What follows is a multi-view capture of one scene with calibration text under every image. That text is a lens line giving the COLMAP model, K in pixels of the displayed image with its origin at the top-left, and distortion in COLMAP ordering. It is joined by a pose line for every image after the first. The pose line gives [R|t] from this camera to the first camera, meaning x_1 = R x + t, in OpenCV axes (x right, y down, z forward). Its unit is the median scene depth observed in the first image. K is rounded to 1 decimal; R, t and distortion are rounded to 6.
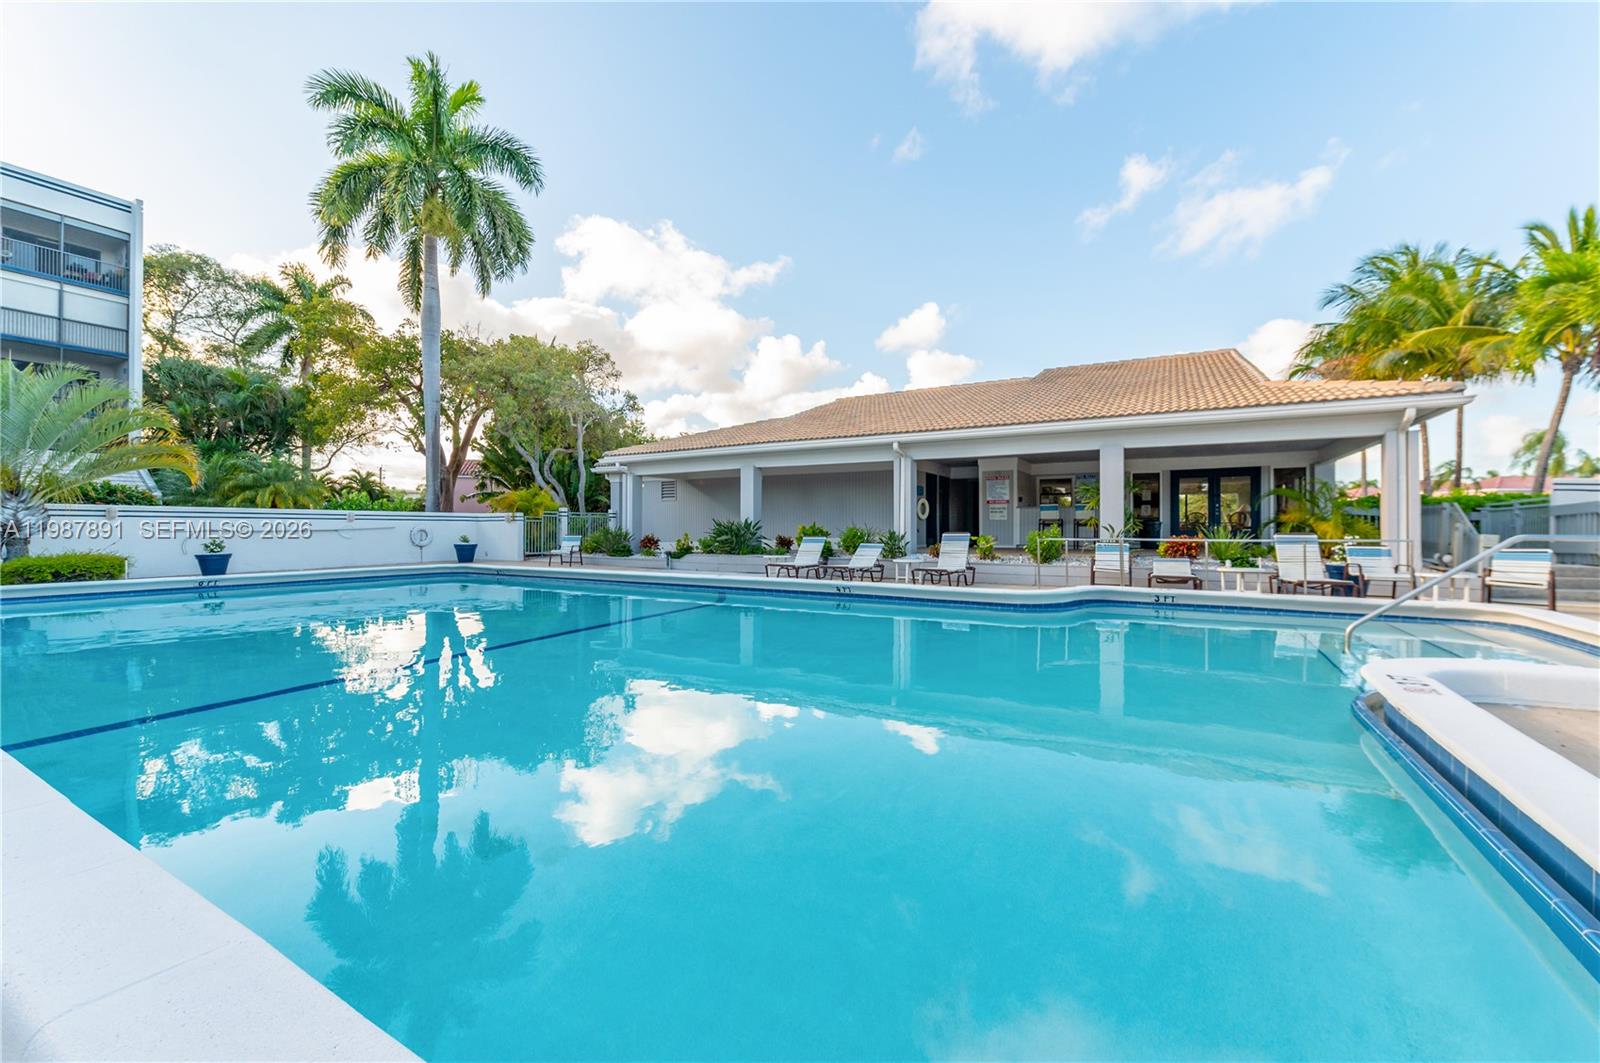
lens RADIAL K [[629.4, 0, 800.0], [0, 629.4, 531.5], [0, 0, 1]] dist [-0.000572, -0.000051]
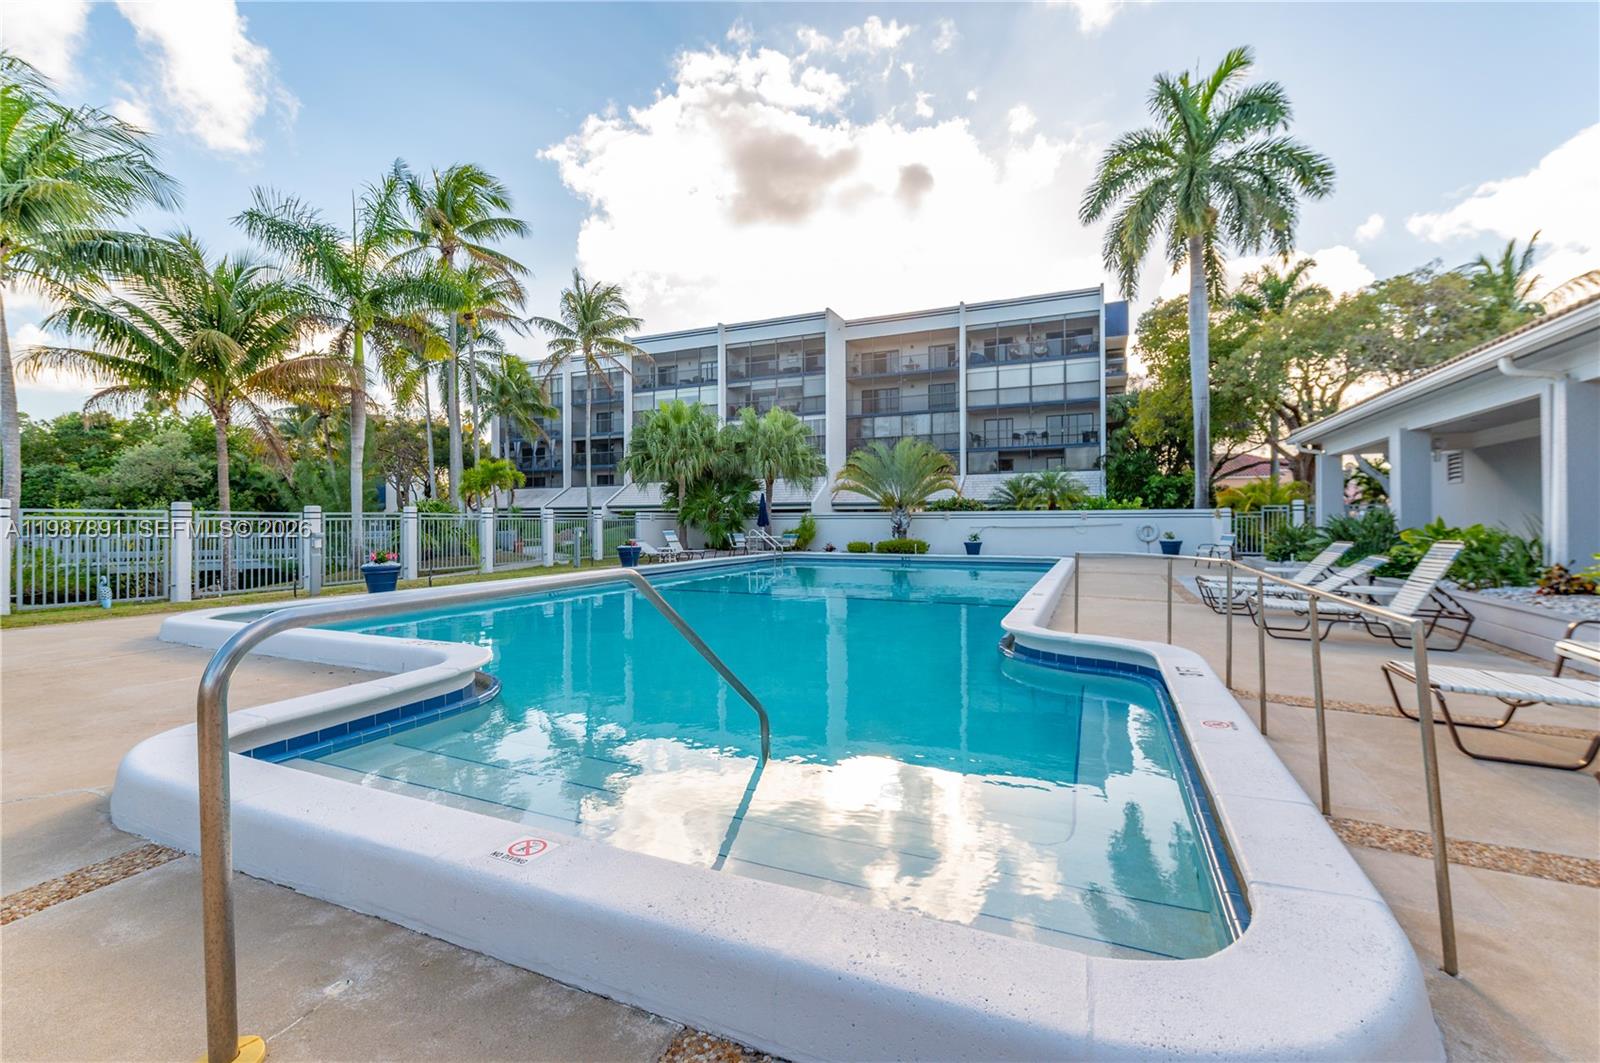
lens RADIAL K [[669.4, 0, 796.6], [0, 669.4, 520.2], [0, 0, 1]] dist [0.001697, 0.000171]
pose [[0.105952, -0.007738, -0.994341, 0.433379], [-0.001641, 0.999967, -0.007956, -0.002679], [0.994370, 0.002475, 0.105936, 0.263110]]
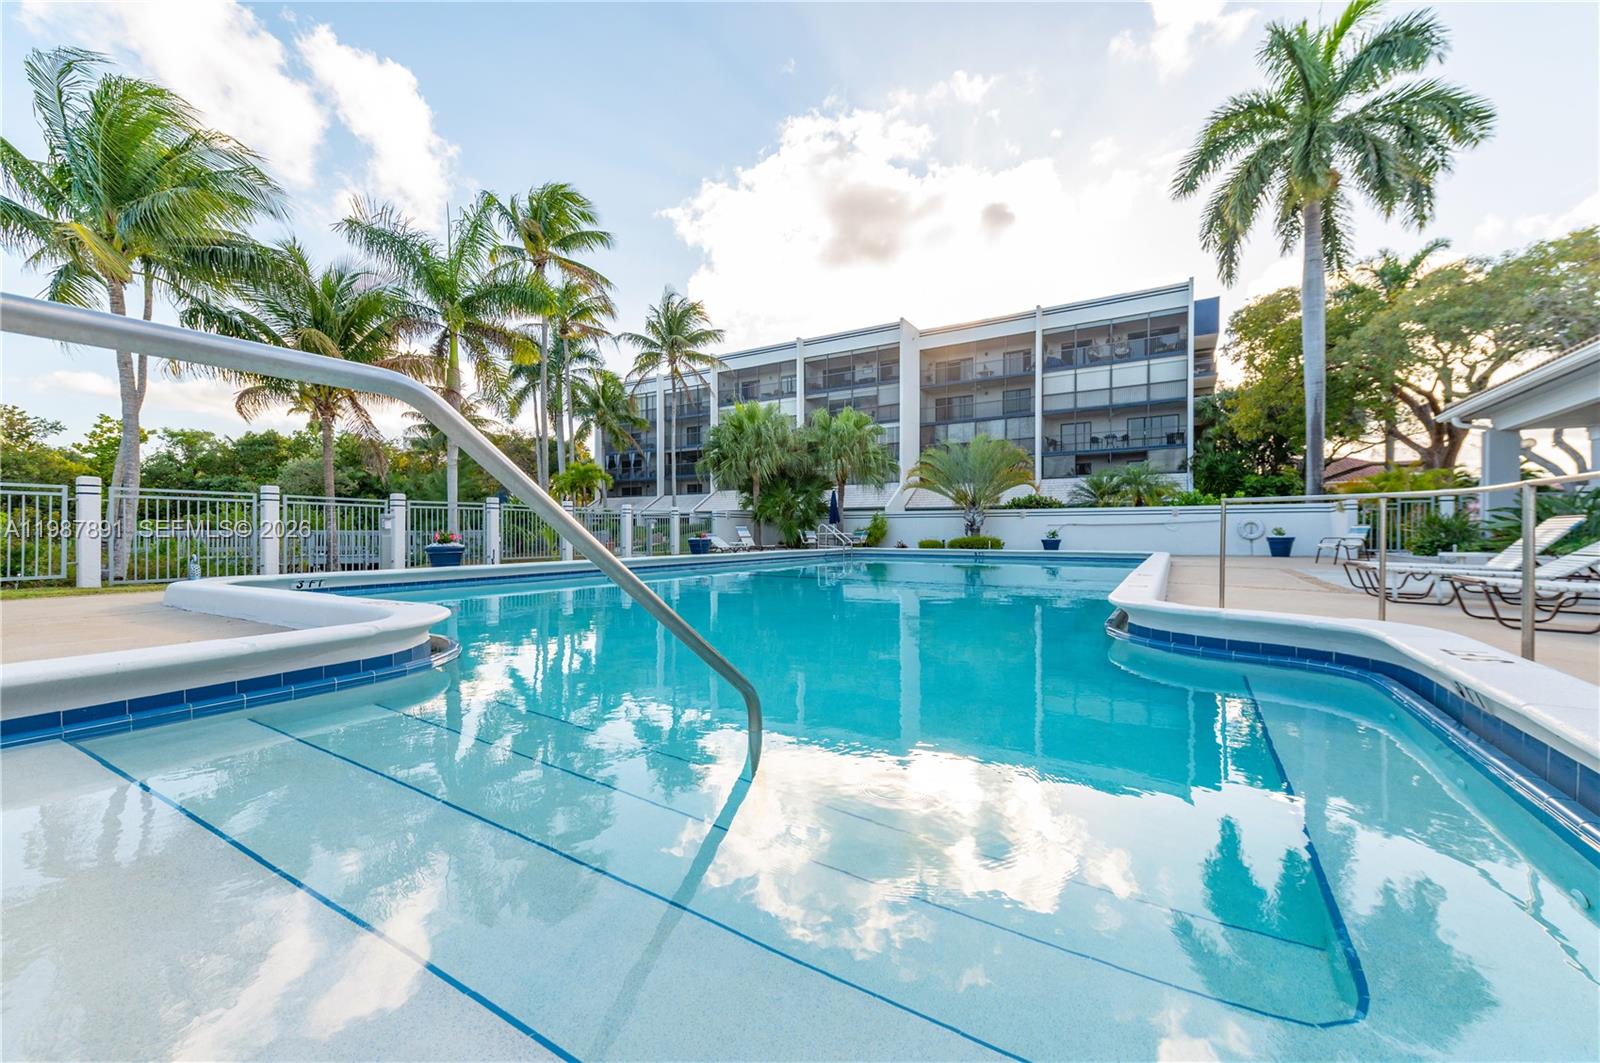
lens RADIAL K [[619.1, 0, 800.0], [0, 619.1, 531.5], [0, 0, 1]] dist [0.023020, -0.000170]
pose [[-0.012791, -0.006654, -0.999896, 0.359373], [-0.006484, 0.999957, -0.006572, 0.020870], [0.999897, 0.006399, -0.012834, 0.282593]]
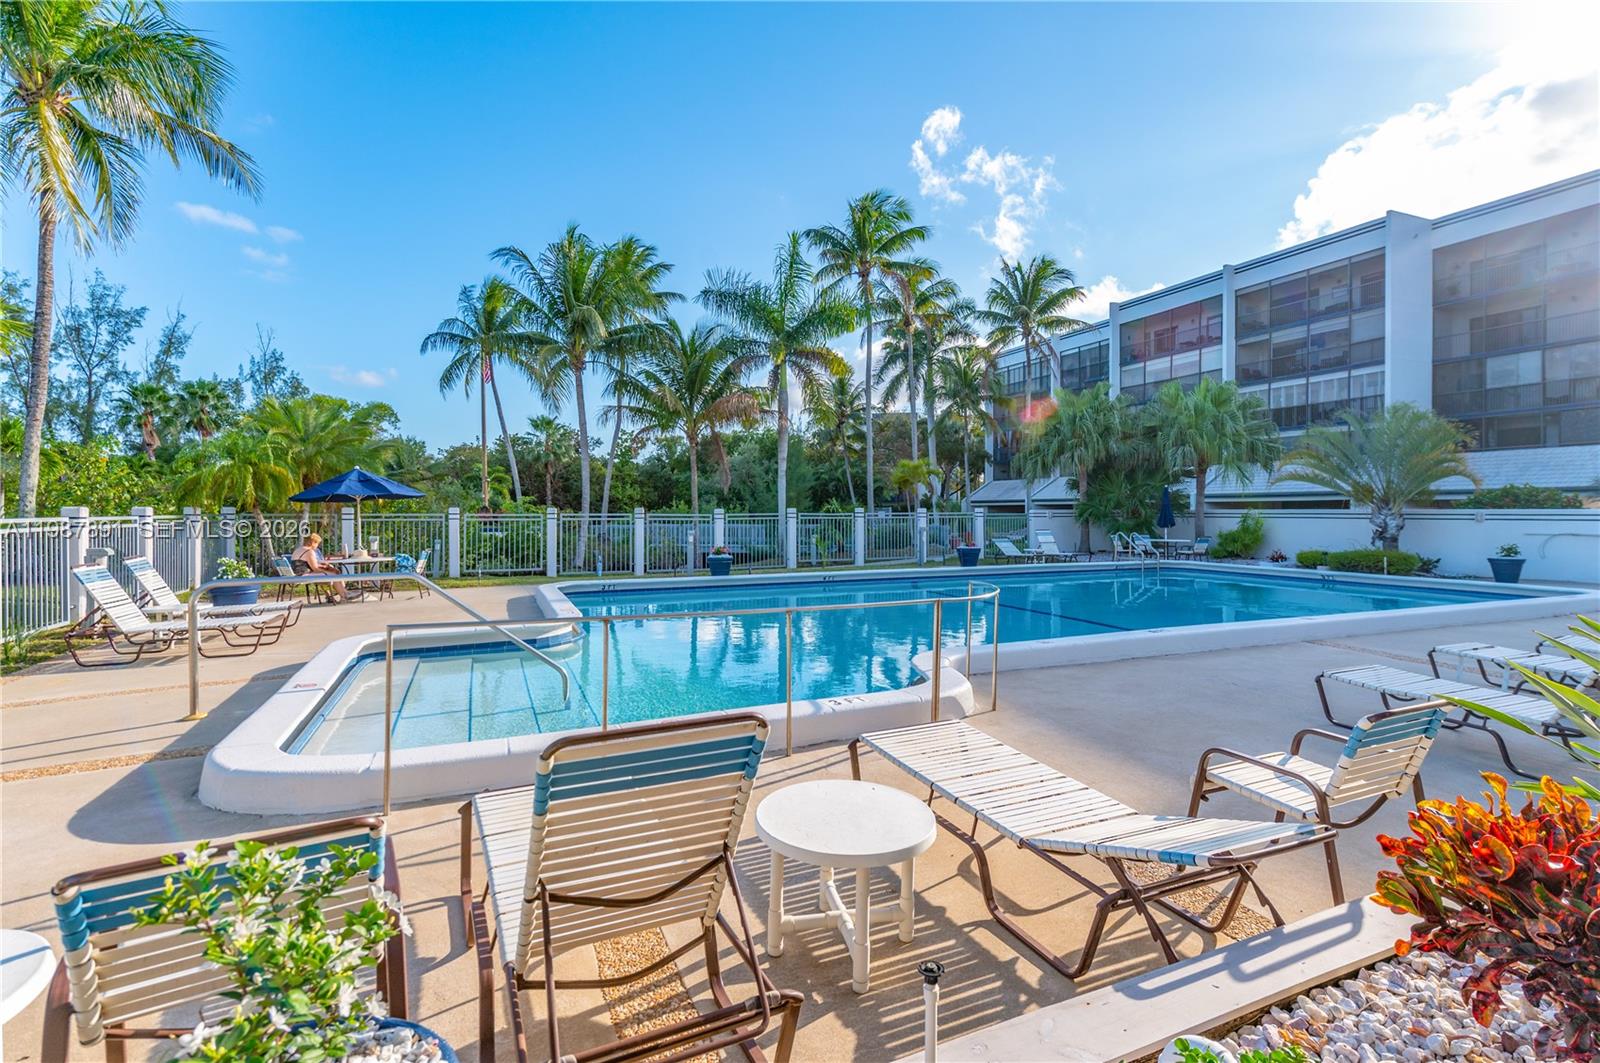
lens RADIAL K [[734.8, 0, 792.7], [0, 734.8, 531.3], [0, 0, 1]] dist [0.026369, -0.019758]
pose [[-0.596385, 0.015707, -0.802545, 0.439302], [-0.006441, 0.999683, 0.024352, -0.018116], [0.802673, 0.019692, -0.596095, 0.530293]]
